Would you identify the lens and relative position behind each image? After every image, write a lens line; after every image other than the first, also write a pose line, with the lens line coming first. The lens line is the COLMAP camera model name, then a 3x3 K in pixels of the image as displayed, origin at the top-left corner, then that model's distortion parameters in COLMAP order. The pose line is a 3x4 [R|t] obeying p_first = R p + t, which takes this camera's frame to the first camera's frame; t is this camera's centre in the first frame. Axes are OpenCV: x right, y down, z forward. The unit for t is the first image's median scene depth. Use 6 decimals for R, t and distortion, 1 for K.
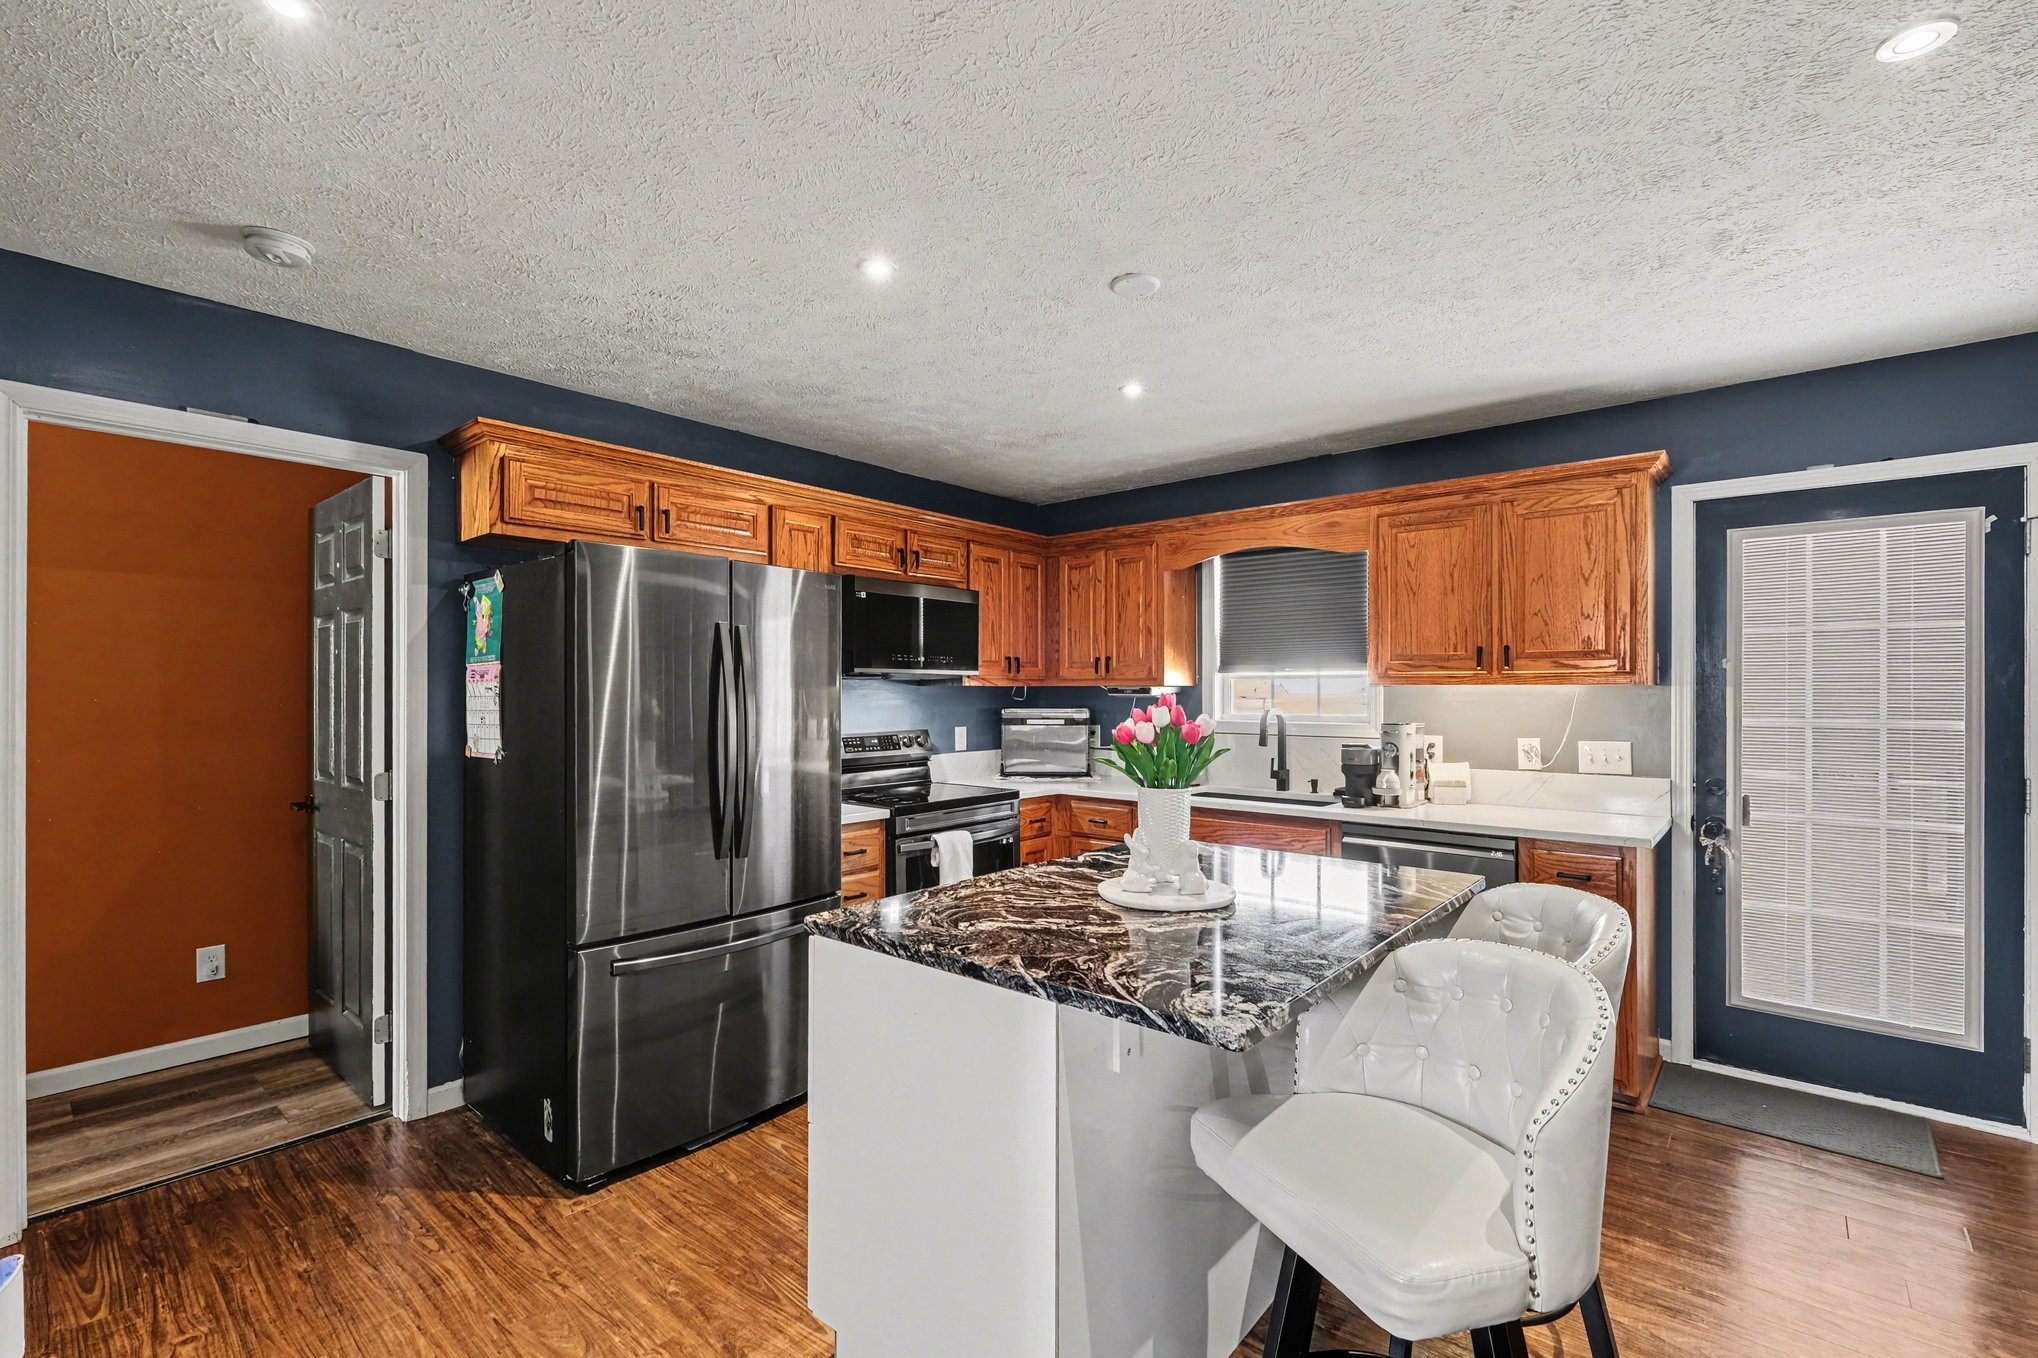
lens RADIAL K [[922.3, 0, 1019.0], [0, 922.3, 679.0], [0, 0, 1]] dist [-0.000582, -0.000077]
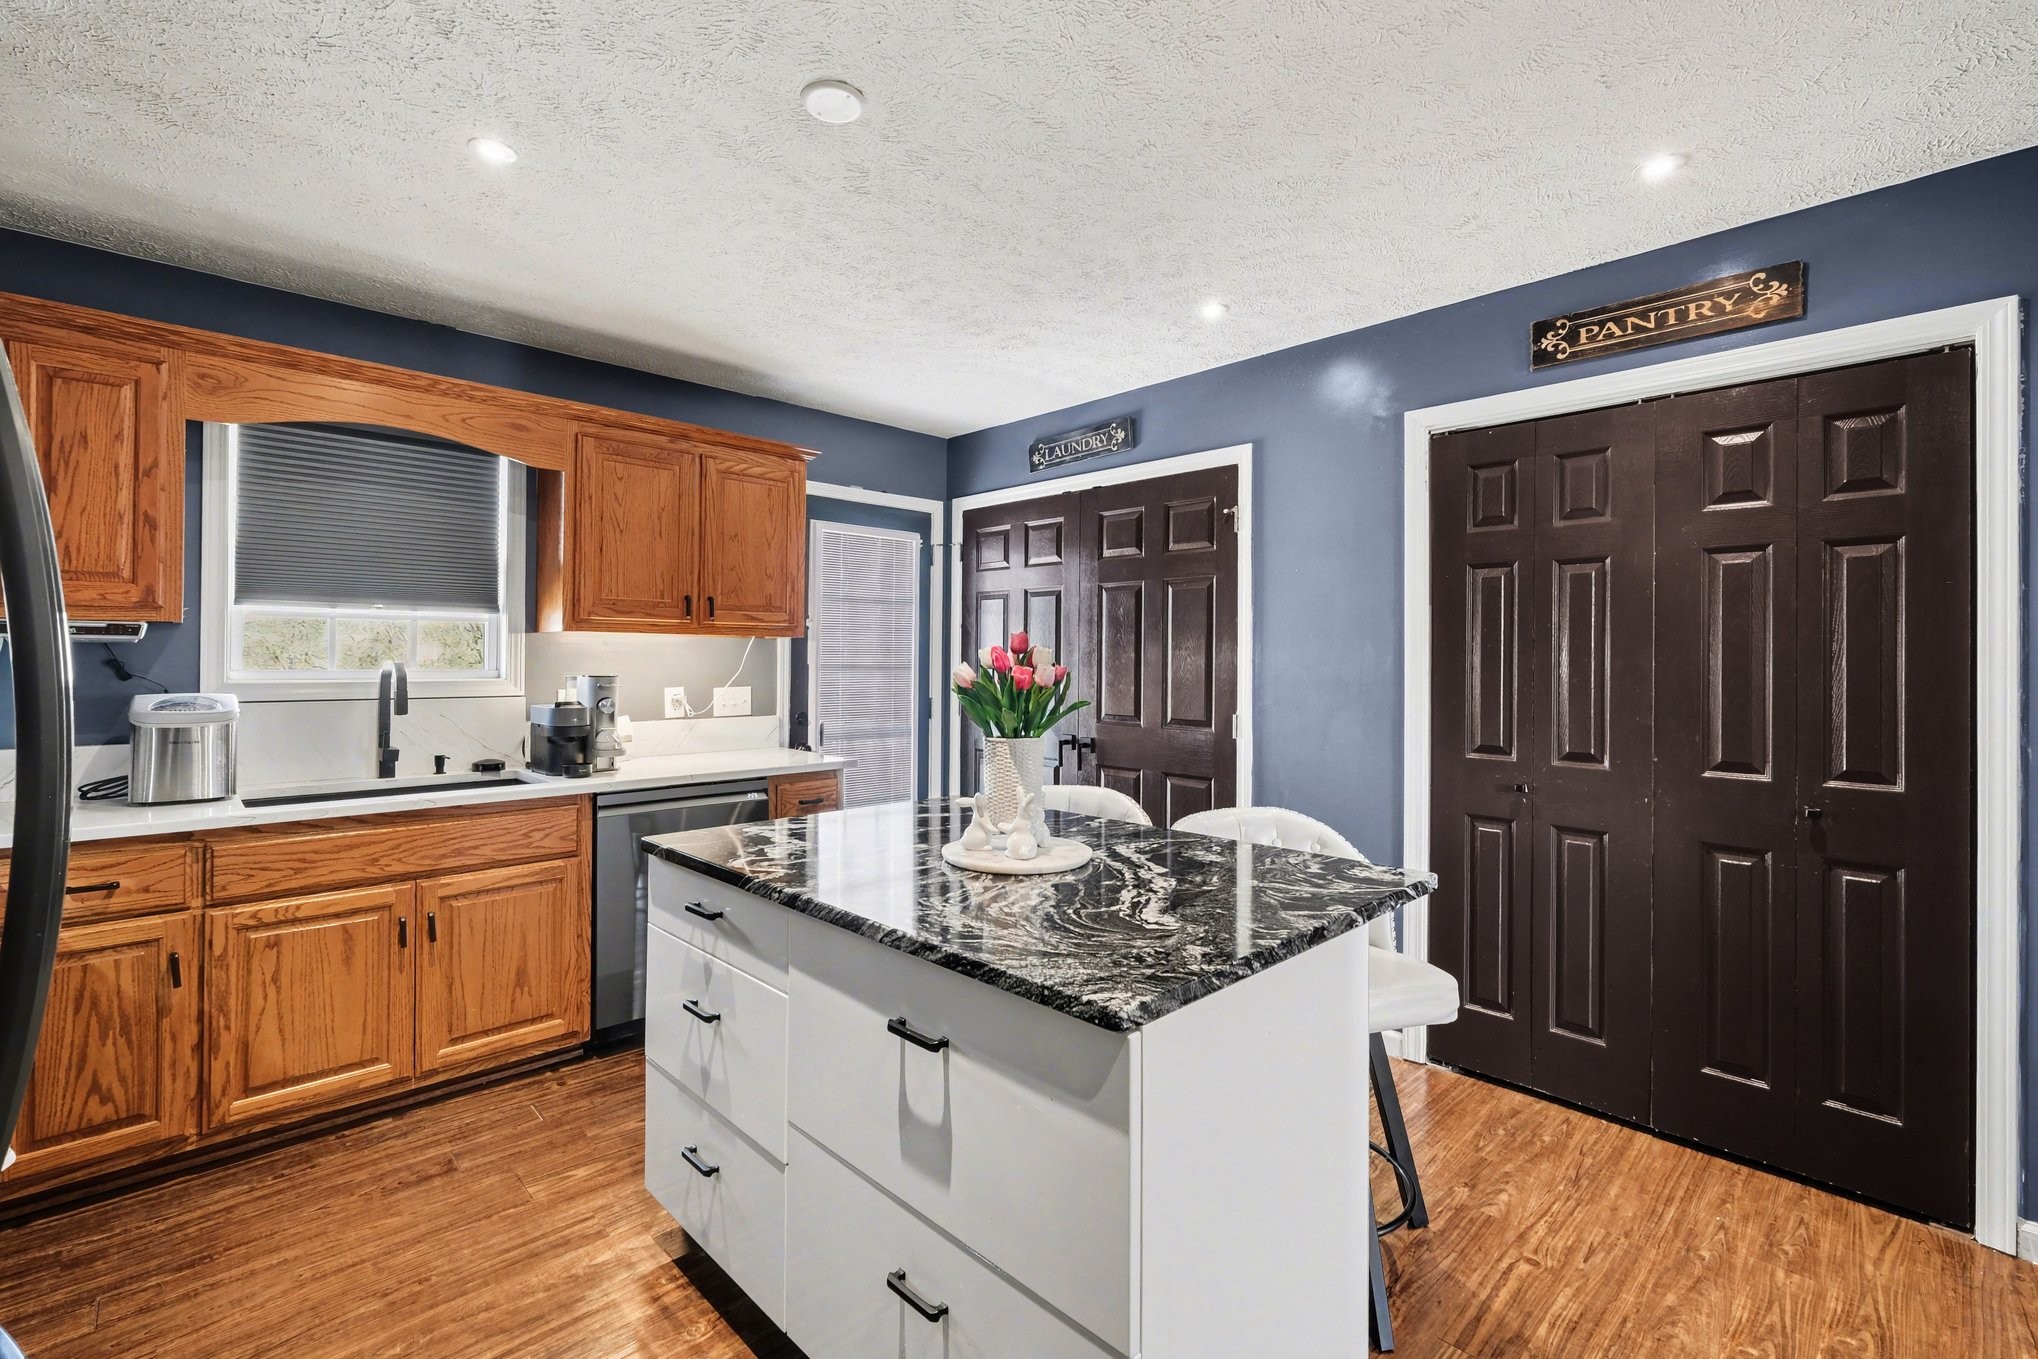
lens RADIAL K [[890.5, 0, 1019.4], [0, 890.5, 652.3], [0, 0, 1]] dist [0.000050, 0.000010]
pose [[0.079502, 0.007277, 0.996808, -0.446457], [-0.017692, 0.999826, -0.005888, 0.026264], [-0.996678, -0.017167, 0.079617, 0.588143]]
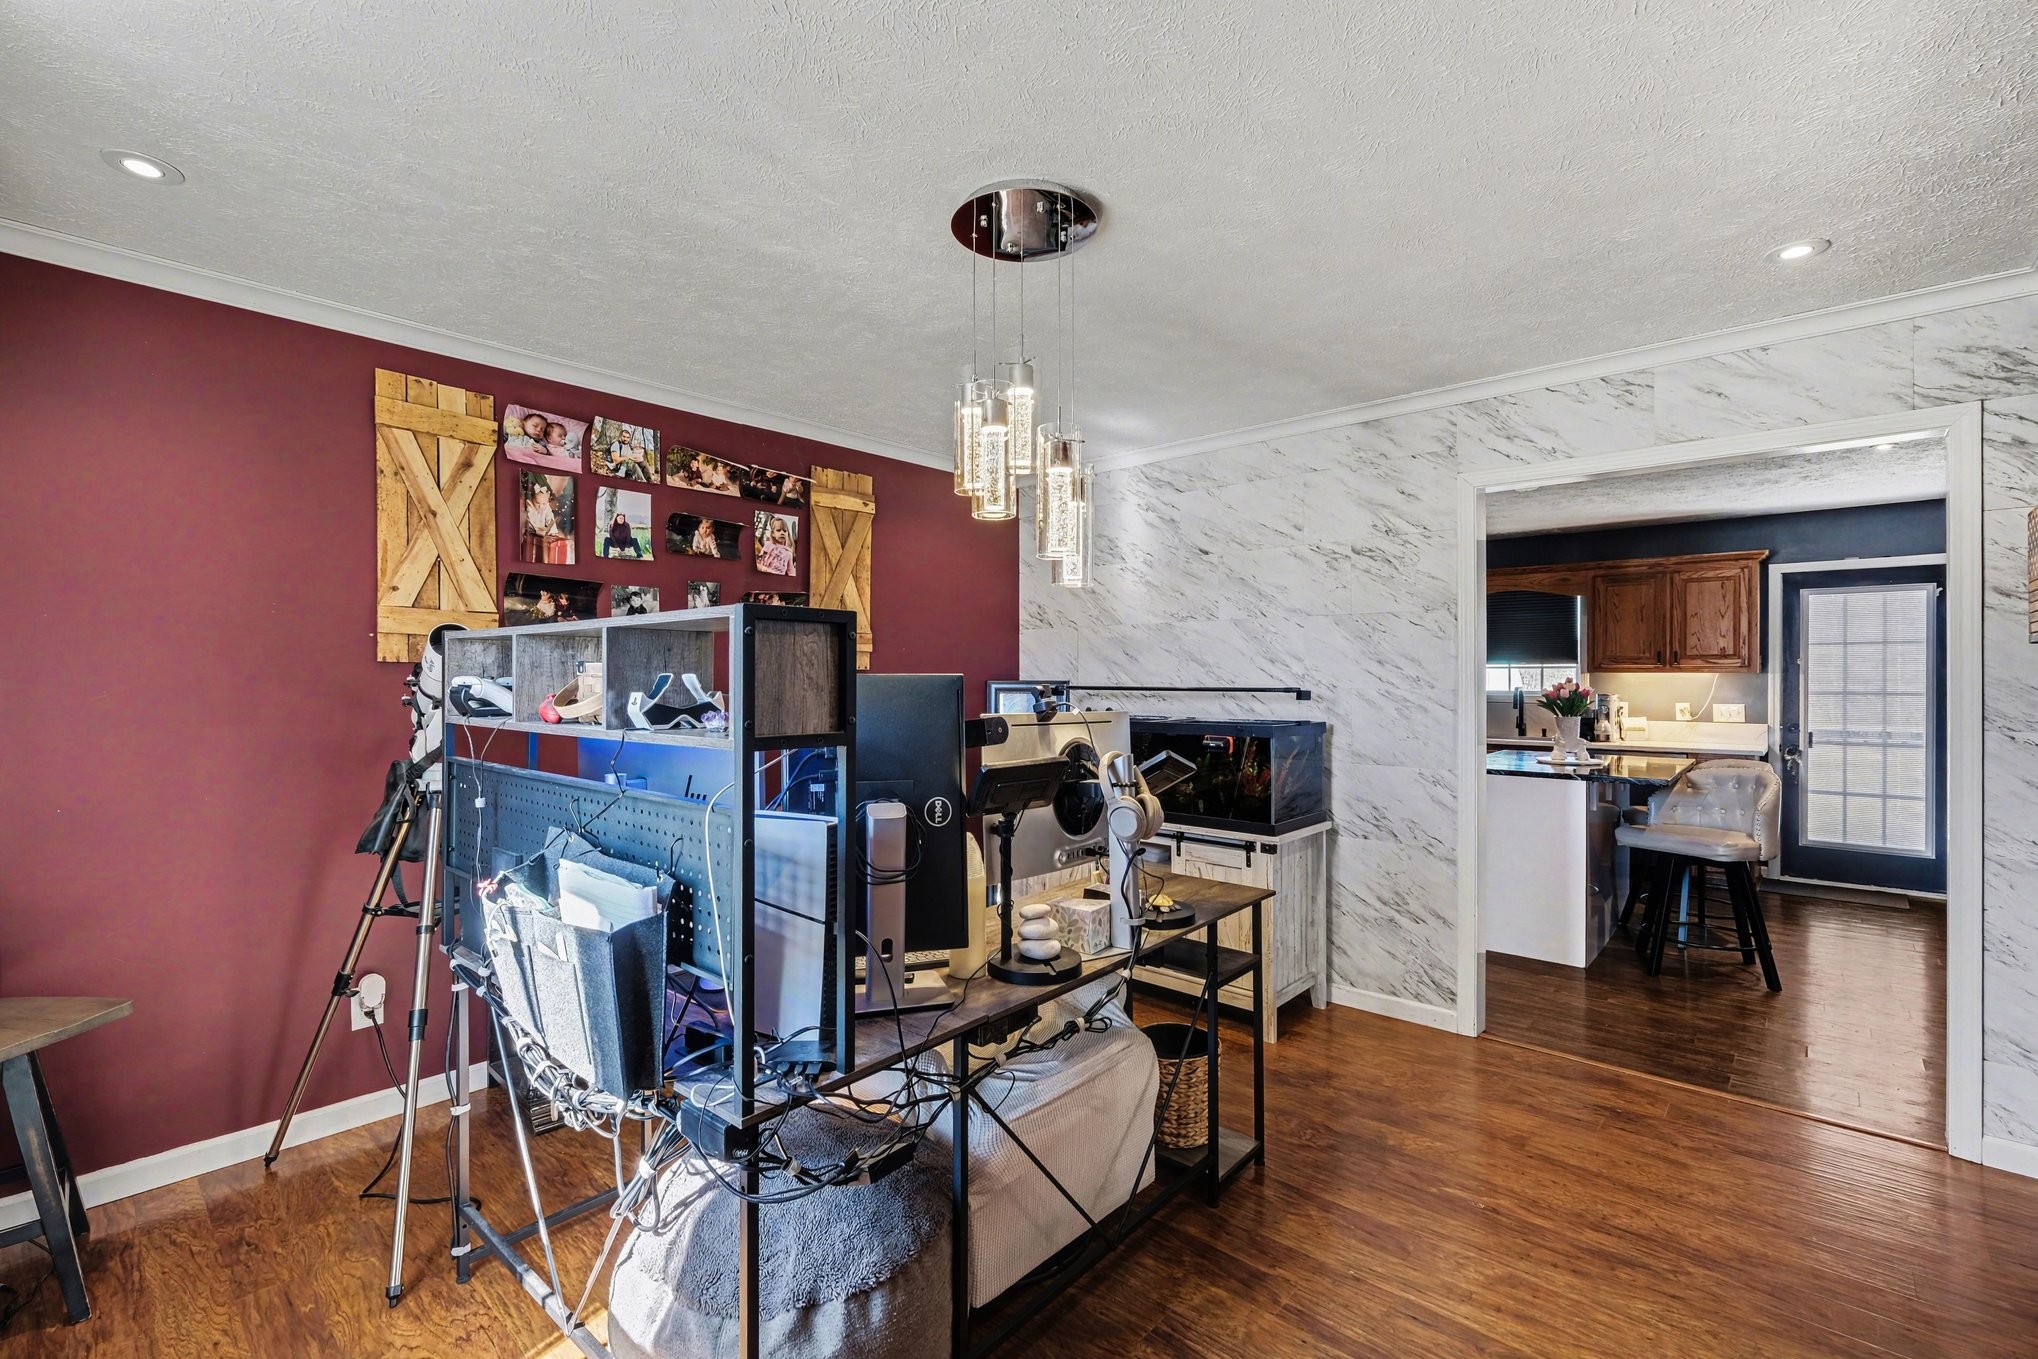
lens RADIAL K [[910.8, 0, 1018.3], [0, 910.8, 666.6], [0, 0, 1]] dist [0.000188, 0.000094]
pose [[0.999595, 0.002054, -0.028367, -0.738515], [-0.001954, 0.999992, 0.003560, -0.010109], [0.028375, -0.003503, 0.999591, -0.860942]]
